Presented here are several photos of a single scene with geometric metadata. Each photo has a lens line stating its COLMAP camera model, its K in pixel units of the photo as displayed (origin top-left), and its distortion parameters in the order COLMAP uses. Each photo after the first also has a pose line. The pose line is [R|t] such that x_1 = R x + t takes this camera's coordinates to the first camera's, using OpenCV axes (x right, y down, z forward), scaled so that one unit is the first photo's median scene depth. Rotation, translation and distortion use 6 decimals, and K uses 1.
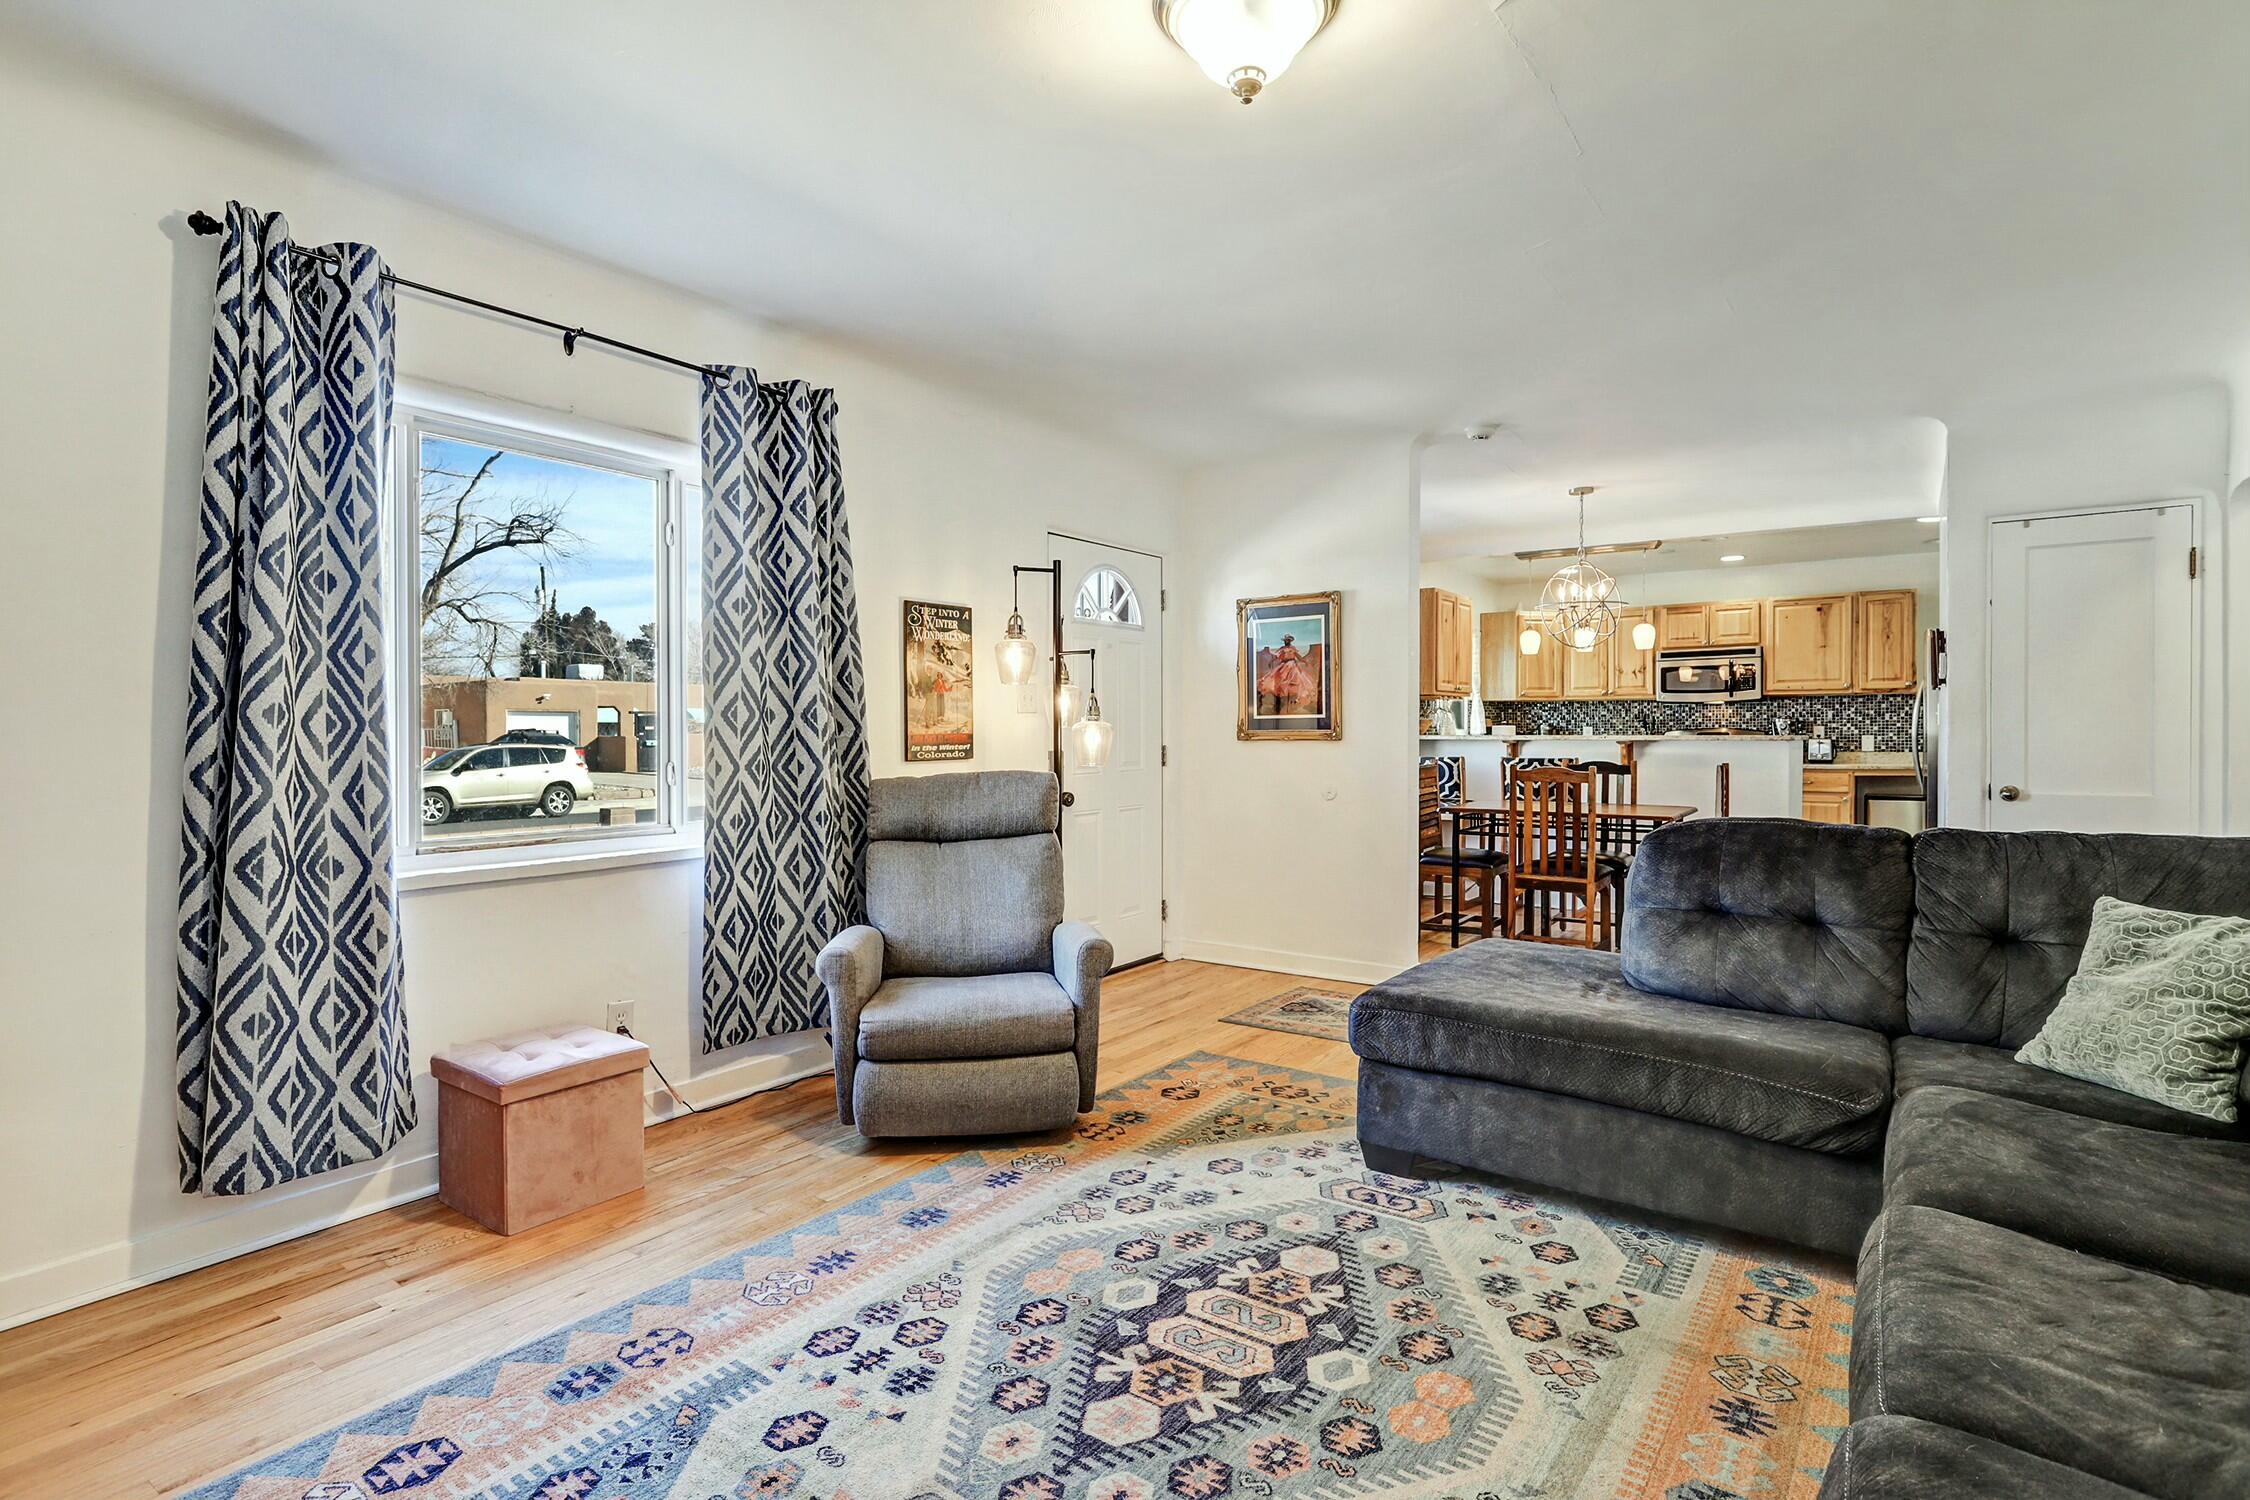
lens RADIAL K [[1110.7, 0, 1125.8], [0, 1110.7, 749.1], [0, 0, 1]] dist [-0.004518, -0.000006]
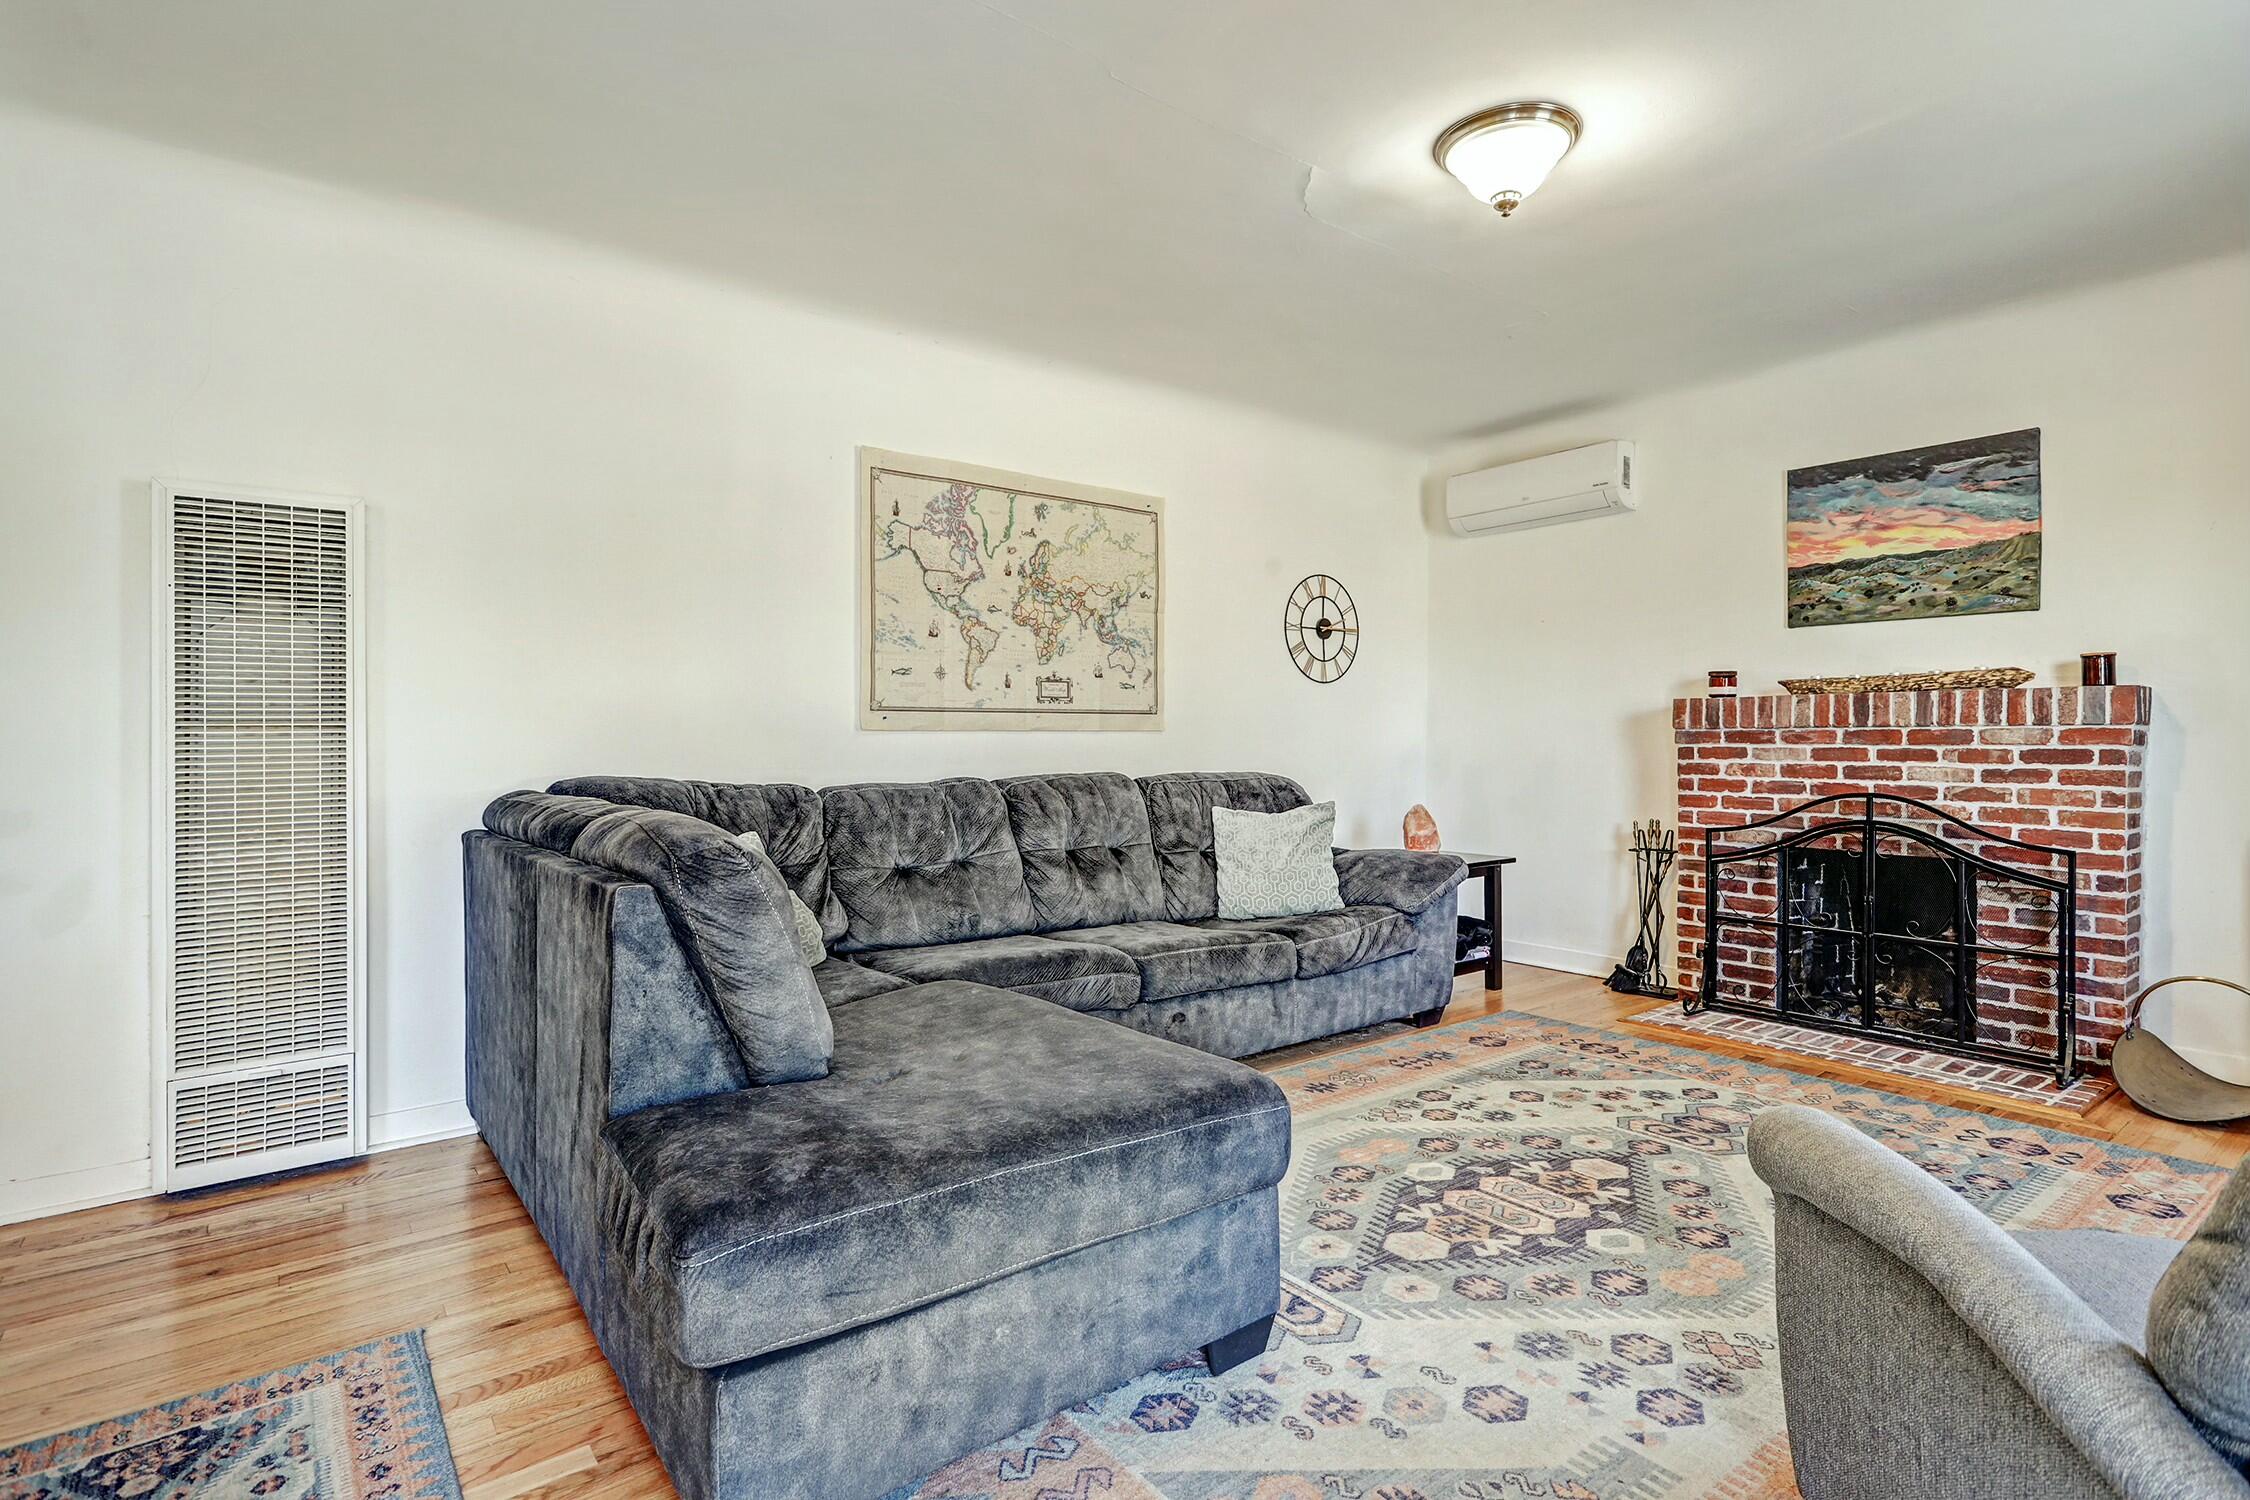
lens RADIAL K [[1065.4, 0, 1141.3], [0, 1065.4, 747.9], [0, 0, 1]] dist [-0.000074, 0.002367]
pose [[-0.957731, 0.006161, 0.287600, 0.109942], [0.013674, 0.999616, 0.024120, 0.013243], [-0.287341, 0.027034, -0.957447, 1.659801]]
